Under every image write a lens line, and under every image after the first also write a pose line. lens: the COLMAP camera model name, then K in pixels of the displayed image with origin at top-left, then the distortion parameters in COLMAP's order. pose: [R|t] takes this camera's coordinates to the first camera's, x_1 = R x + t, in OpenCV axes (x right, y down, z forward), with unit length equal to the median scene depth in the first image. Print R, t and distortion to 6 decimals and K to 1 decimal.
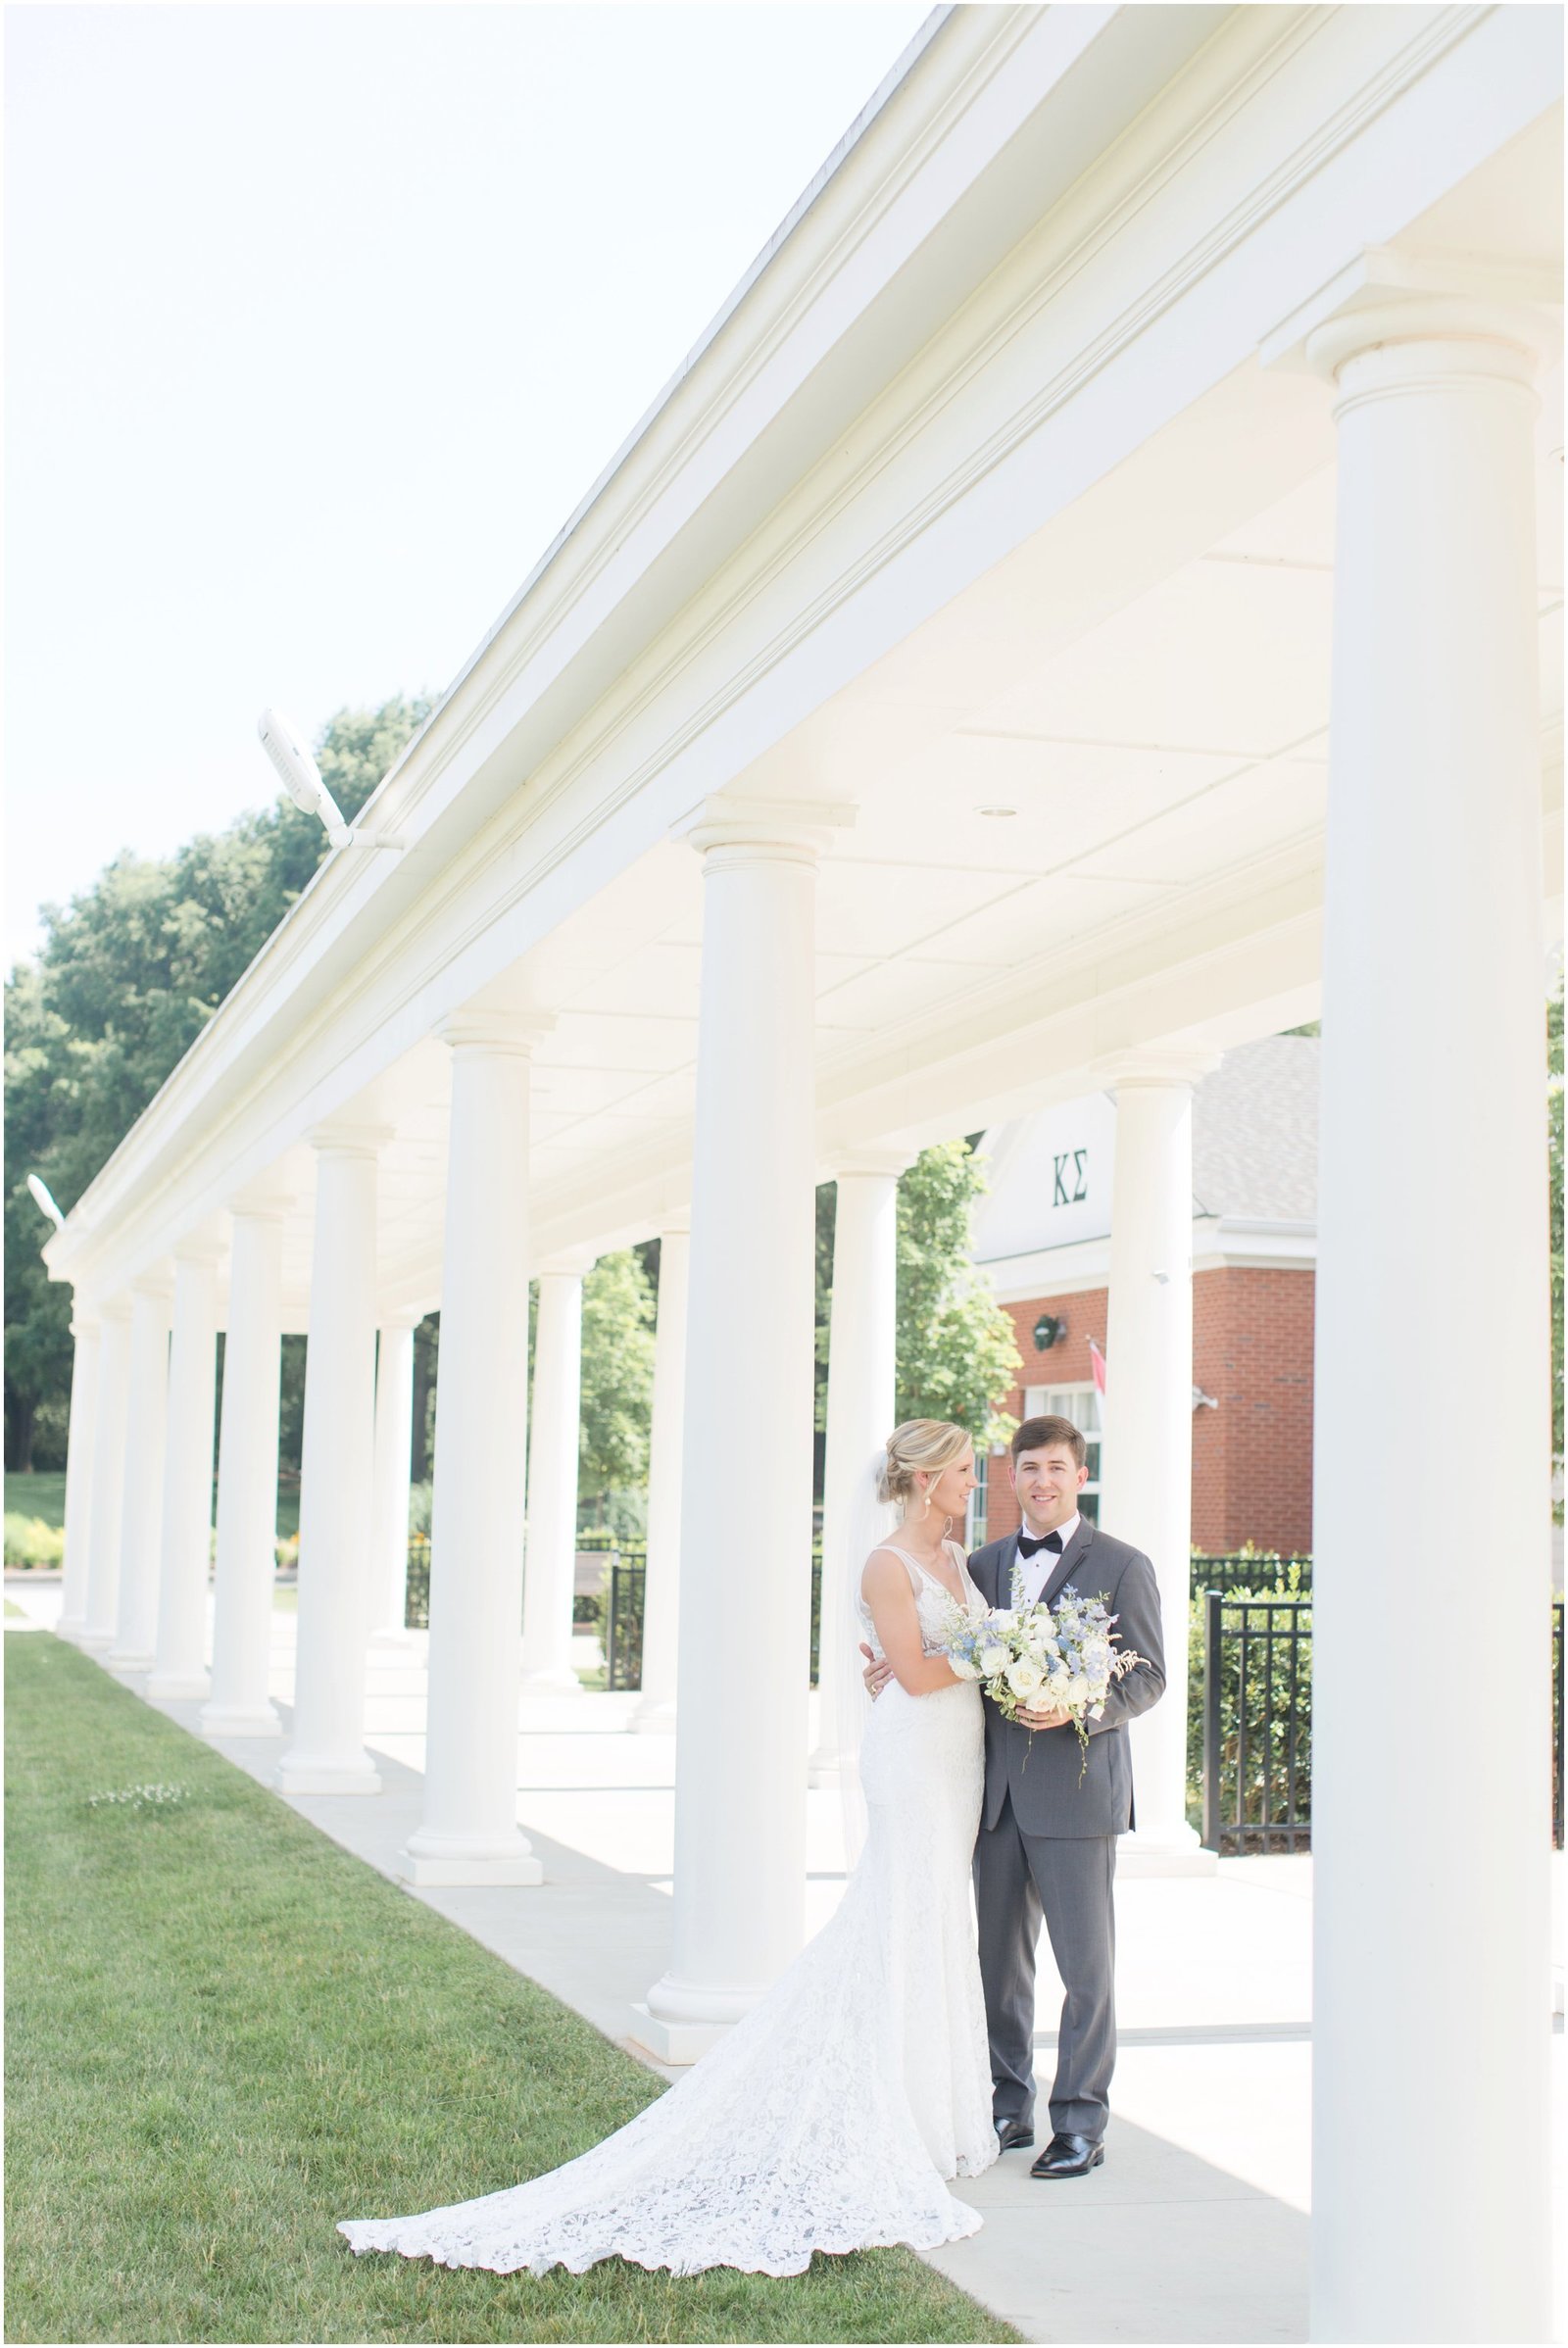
lens RADIAL K [[3570.6, 0, 784.0], [0, 3570.6, 1174.0], [0, 0, 1]] dist [0.066518, -0.006363]
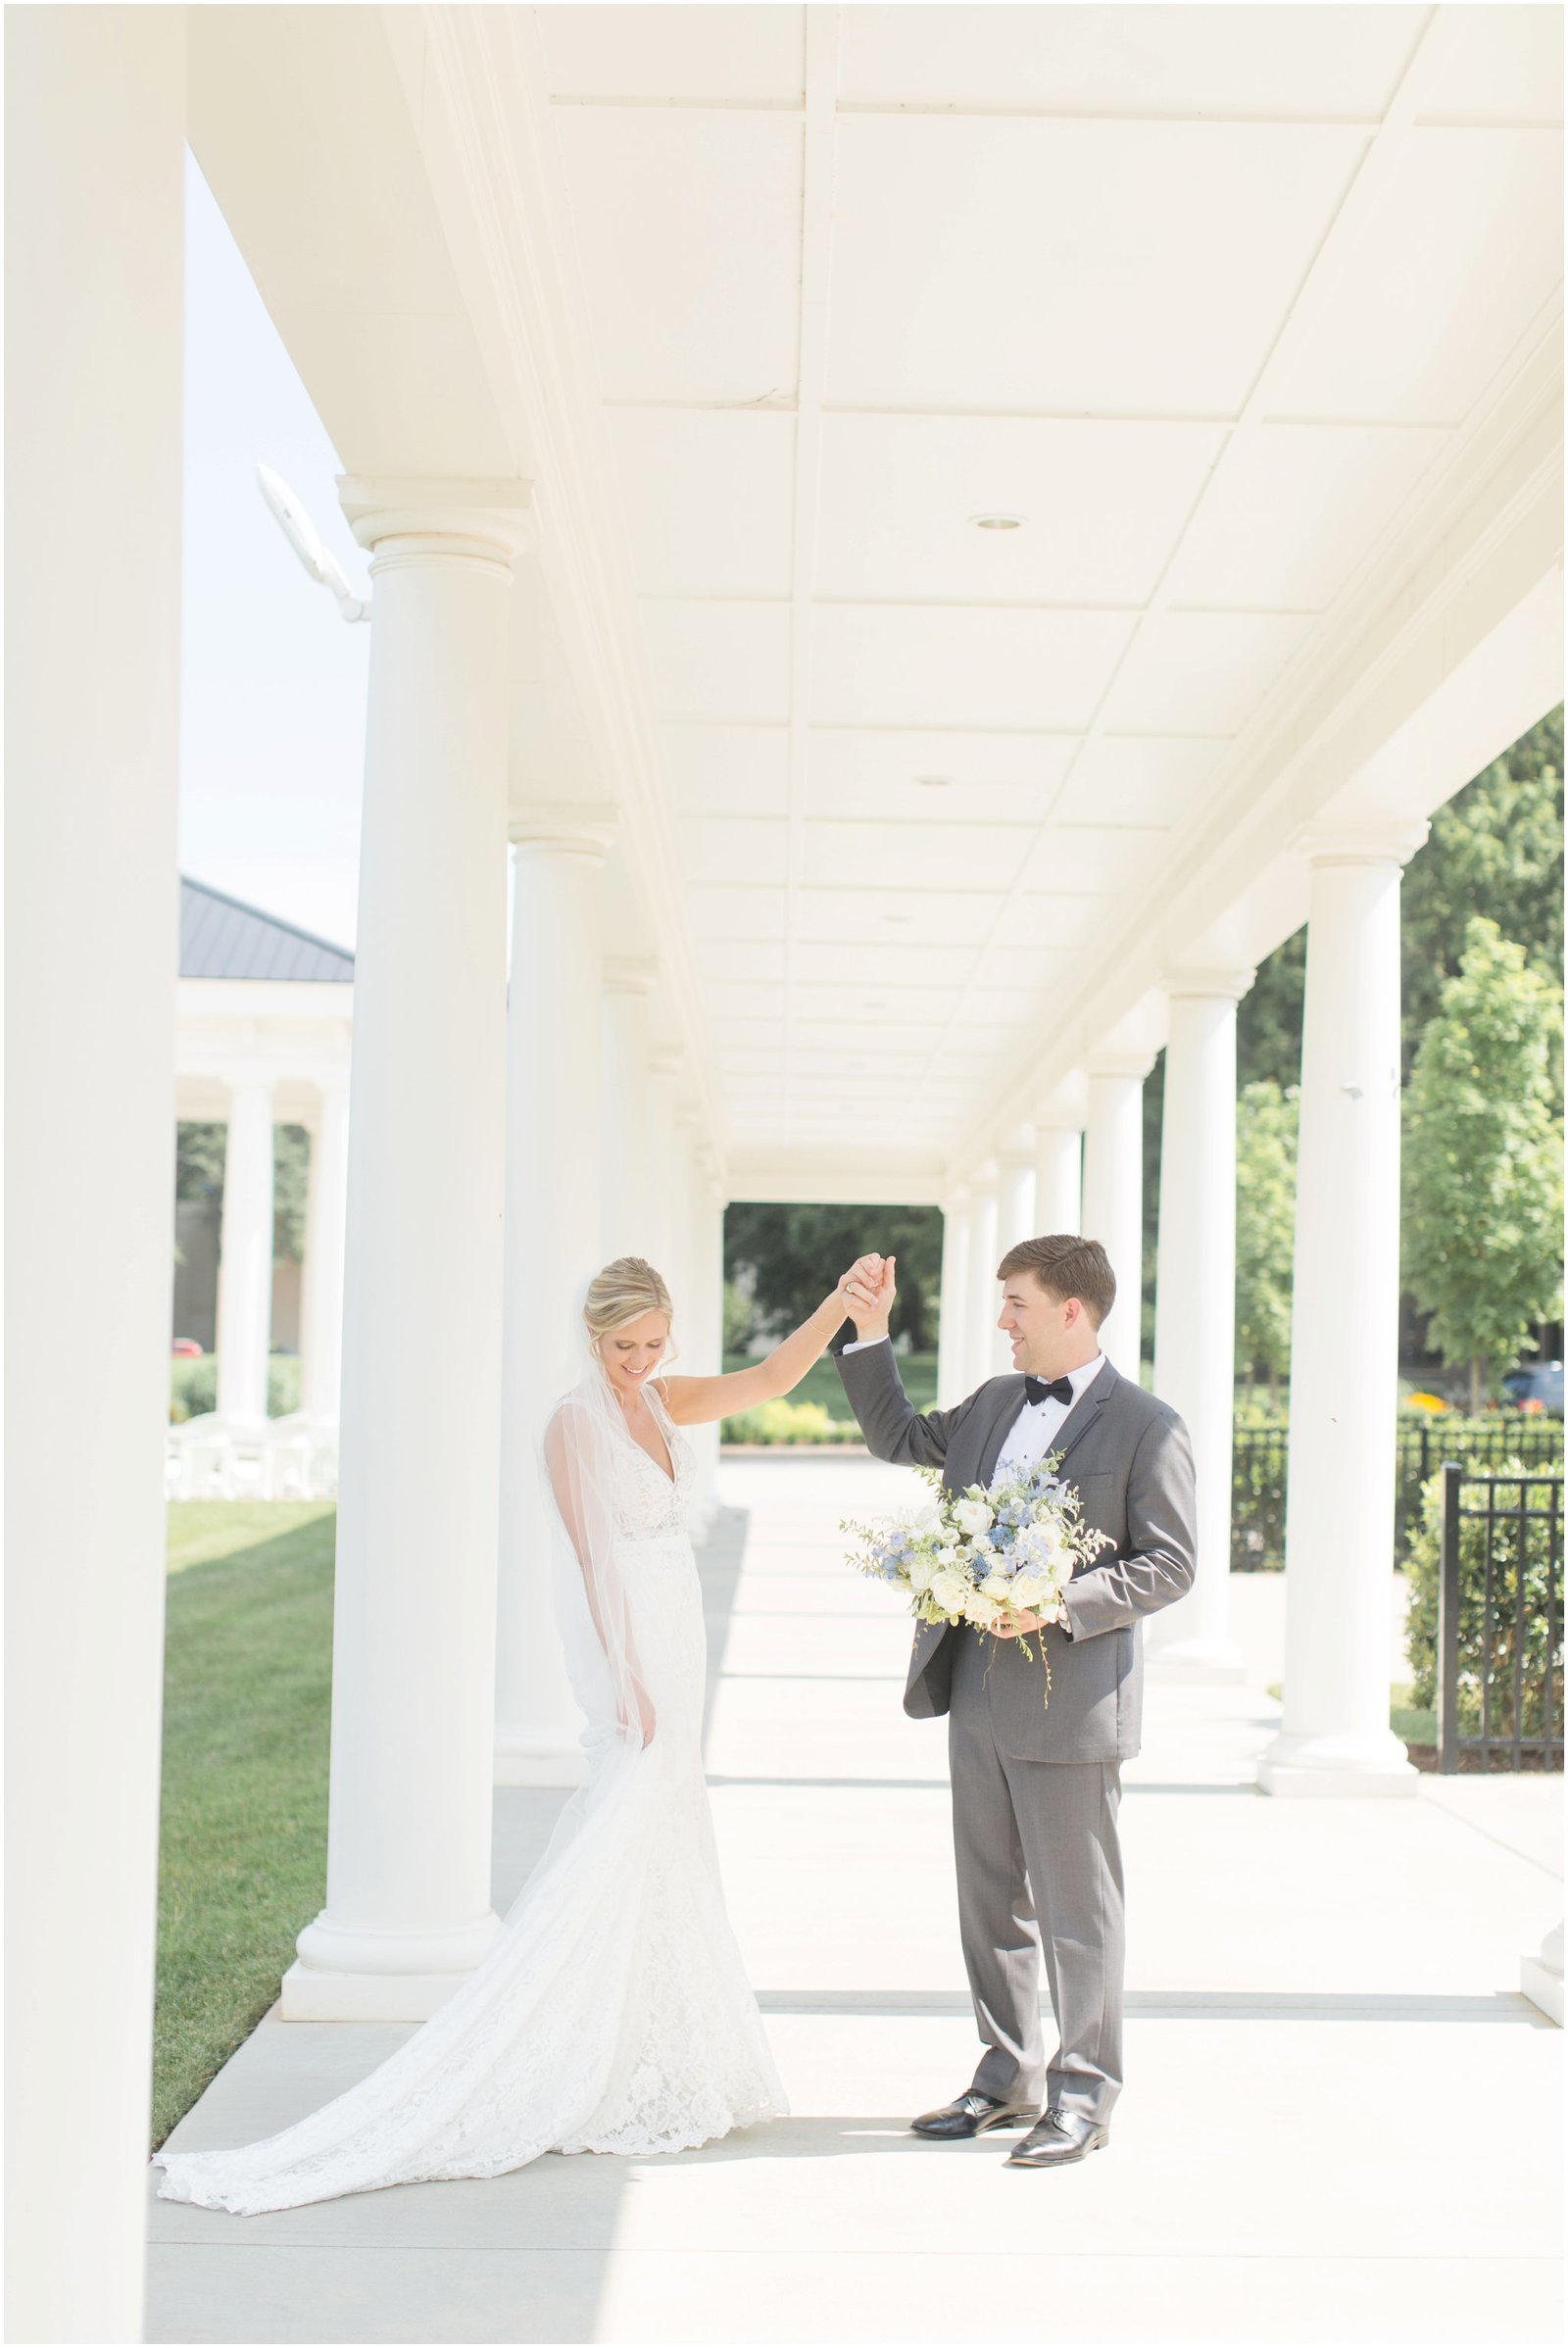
lens RADIAL K [[3570.6, 0, 784.0], [0, 3570.6, 1174.0], [0, 0, 1]] dist [0.066518, -0.006363]
pose [[0.973250, -0.018114, -0.229033, 0.156919], [0.025745, 0.999207, 0.030375, 0.018002], [0.228301, -0.035459, 0.972945, 0.138583]]
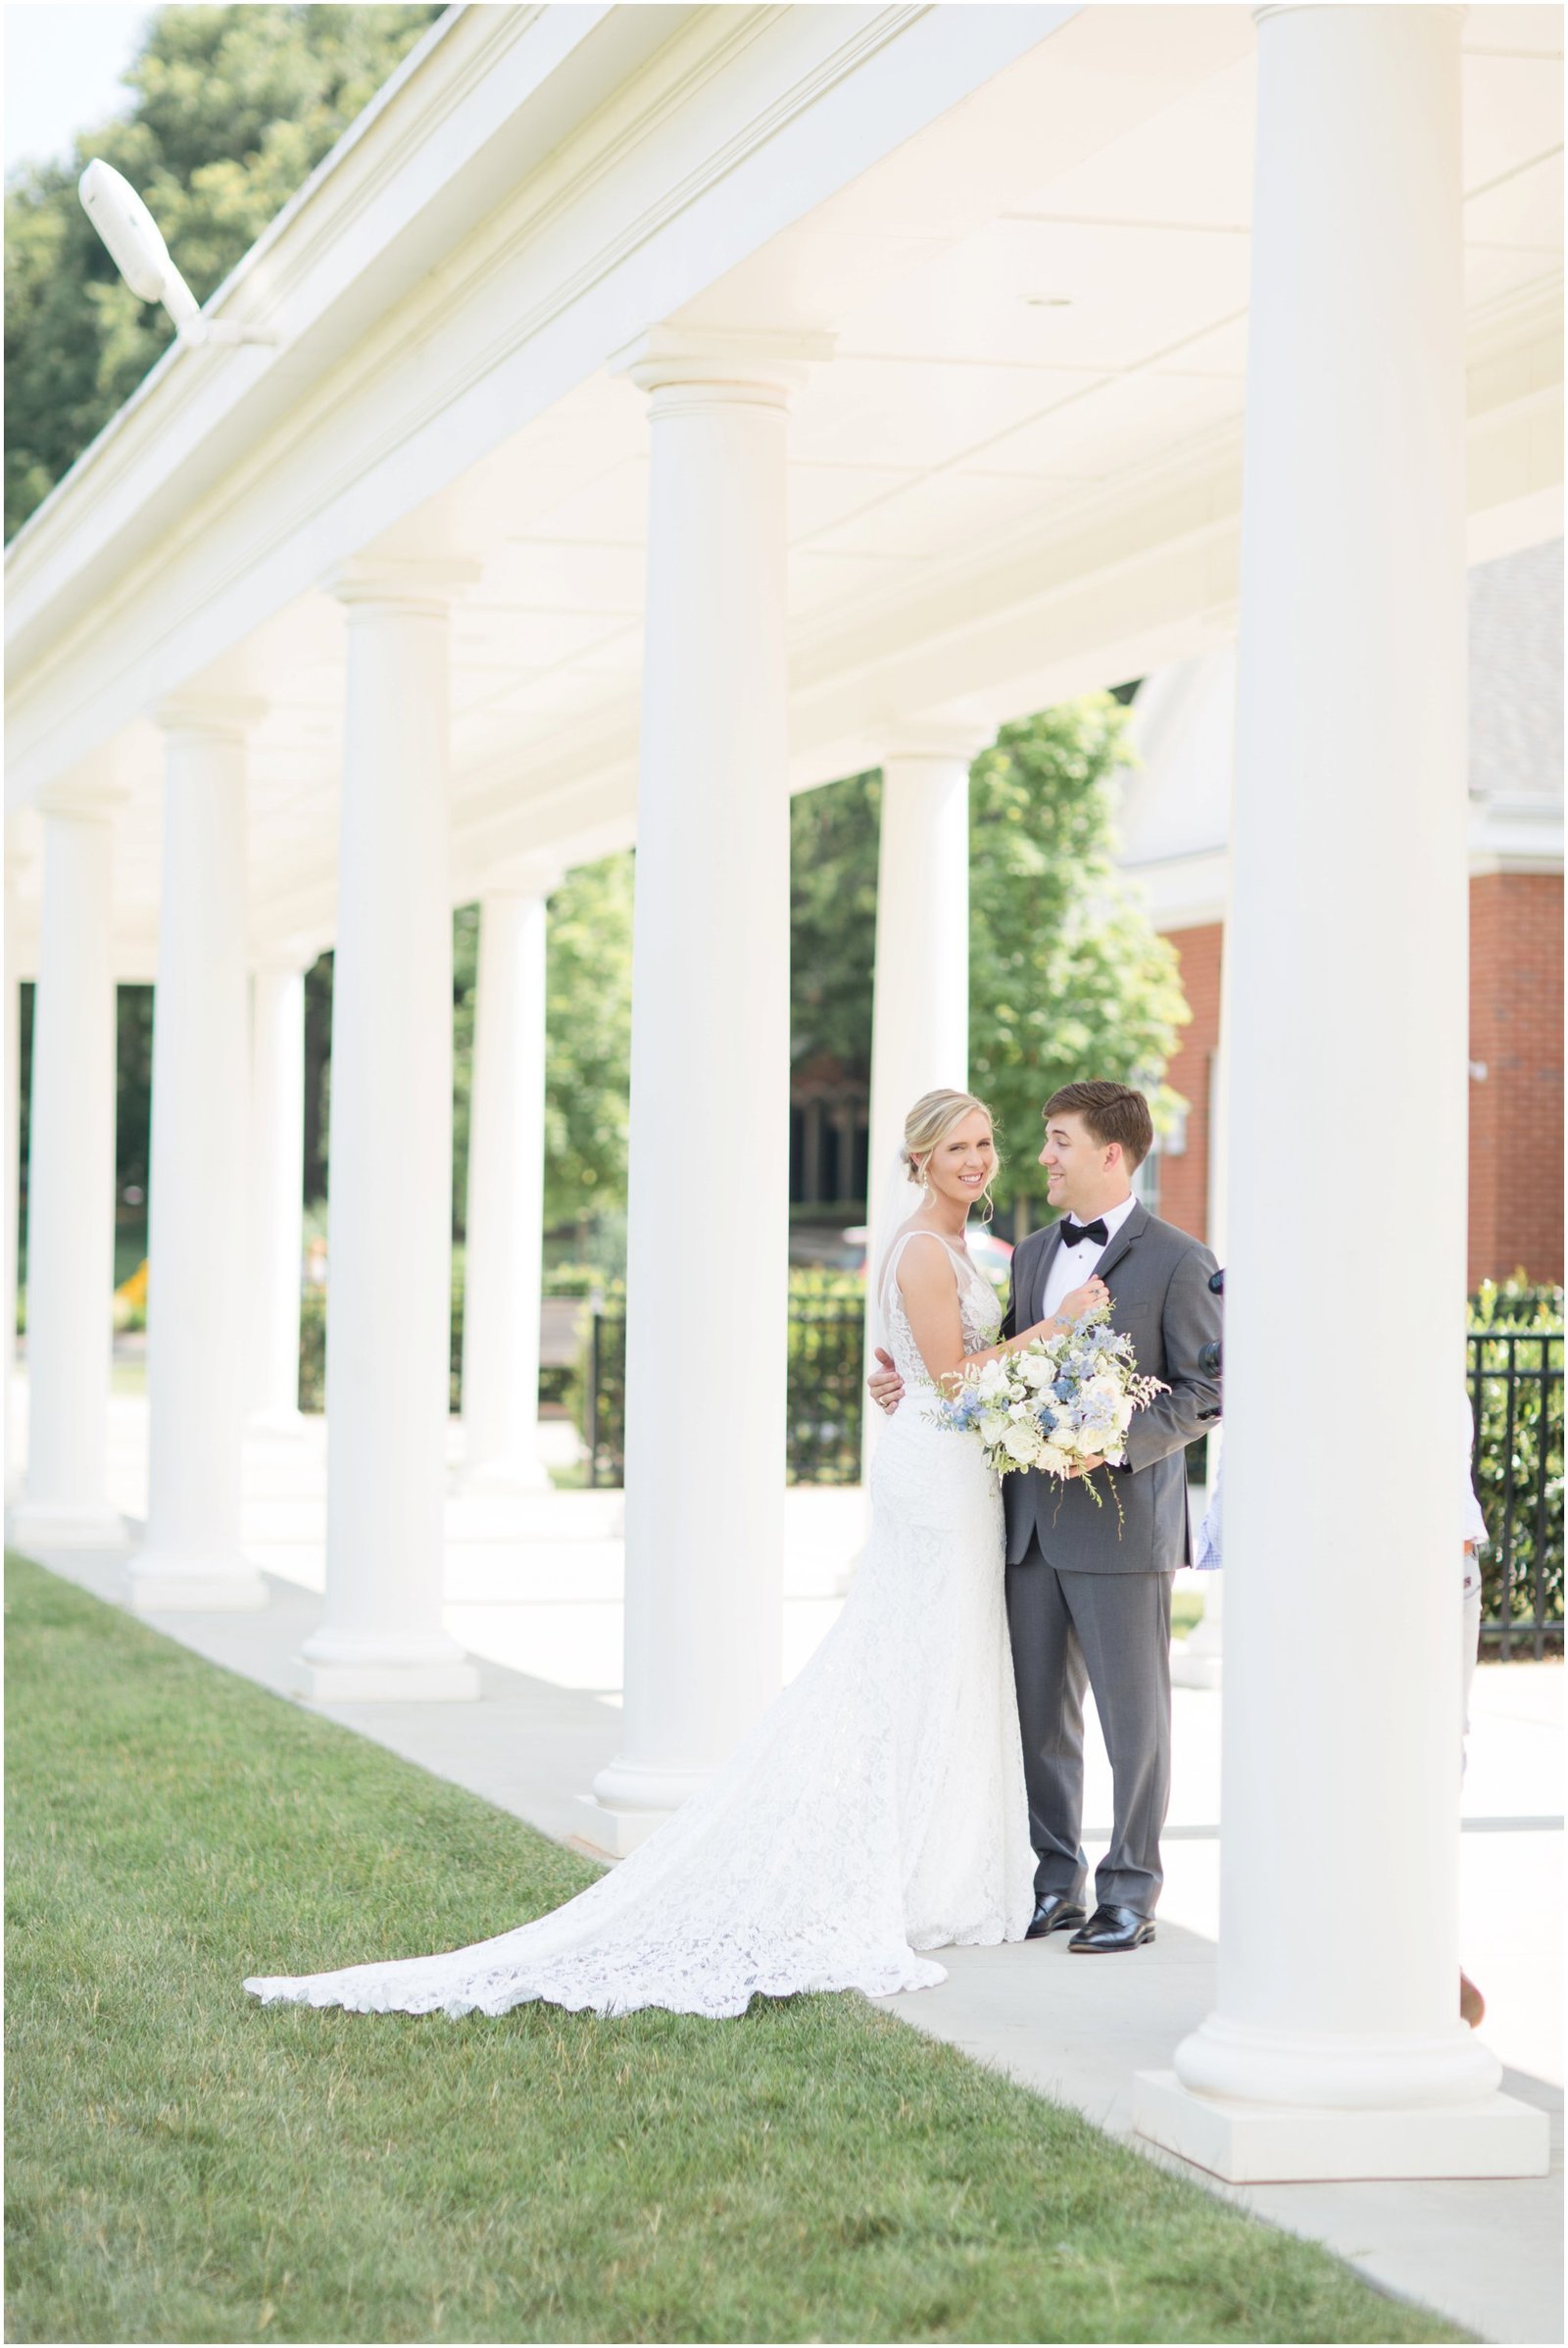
lens RADIAL K [[5666.8, 0, 784.0], [0, 5666.8, 1174.0], [0, 0, 1]] dist [0.024897, 0.738952]
pose [[0.999802, -0.007219, -0.018559, 0.019475], [0.008693, 0.996706, 0.080628, -0.010730], [0.017916, -0.080773, 0.996571, -0.184841]]
